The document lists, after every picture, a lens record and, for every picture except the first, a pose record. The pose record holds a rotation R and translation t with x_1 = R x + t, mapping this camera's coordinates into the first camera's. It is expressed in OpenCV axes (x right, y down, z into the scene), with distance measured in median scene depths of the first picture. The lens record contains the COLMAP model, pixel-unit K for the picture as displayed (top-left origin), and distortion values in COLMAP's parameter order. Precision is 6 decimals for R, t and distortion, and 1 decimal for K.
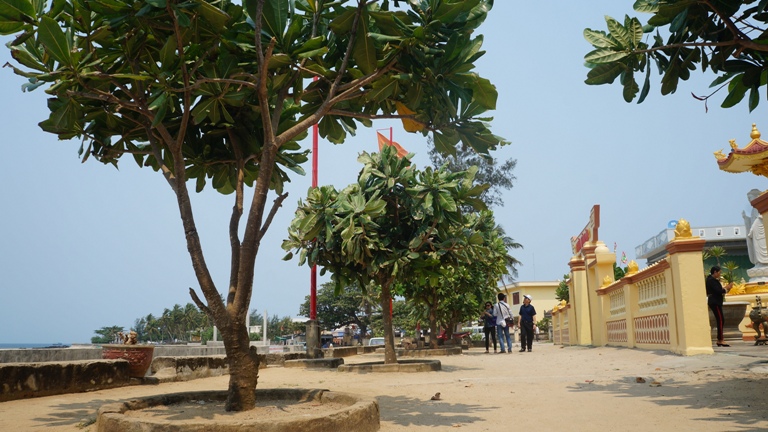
lens RADIAL K [[600.3, 0, 382.3], [0, 600.3, 217.1], [0, 0, 1]] dist [-0.117867, 0.013648]
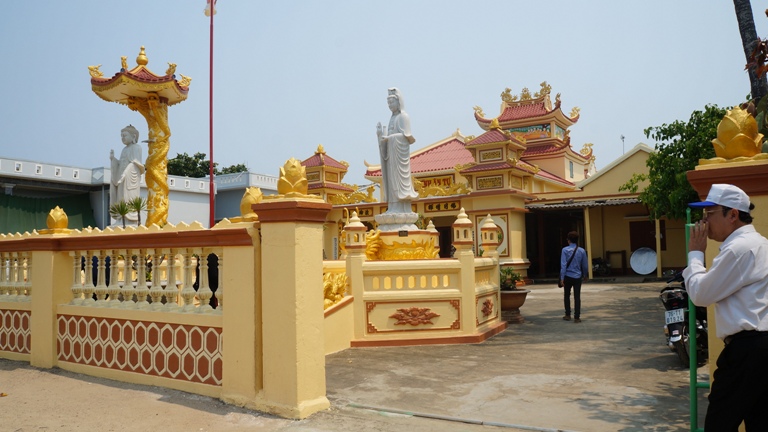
lens RADIAL K [[600.3, 0, 384.6], [0, 600.3, 214.8], [0, 0, 1]] dist [-0.117867, 0.013648]
pose [[0.343457, 0.073342, 0.936300, 0.016117], [-0.171849, 0.985022, -0.014120, 0.023788], [-0.923312, -0.156052, 0.350917, 0.364115]]
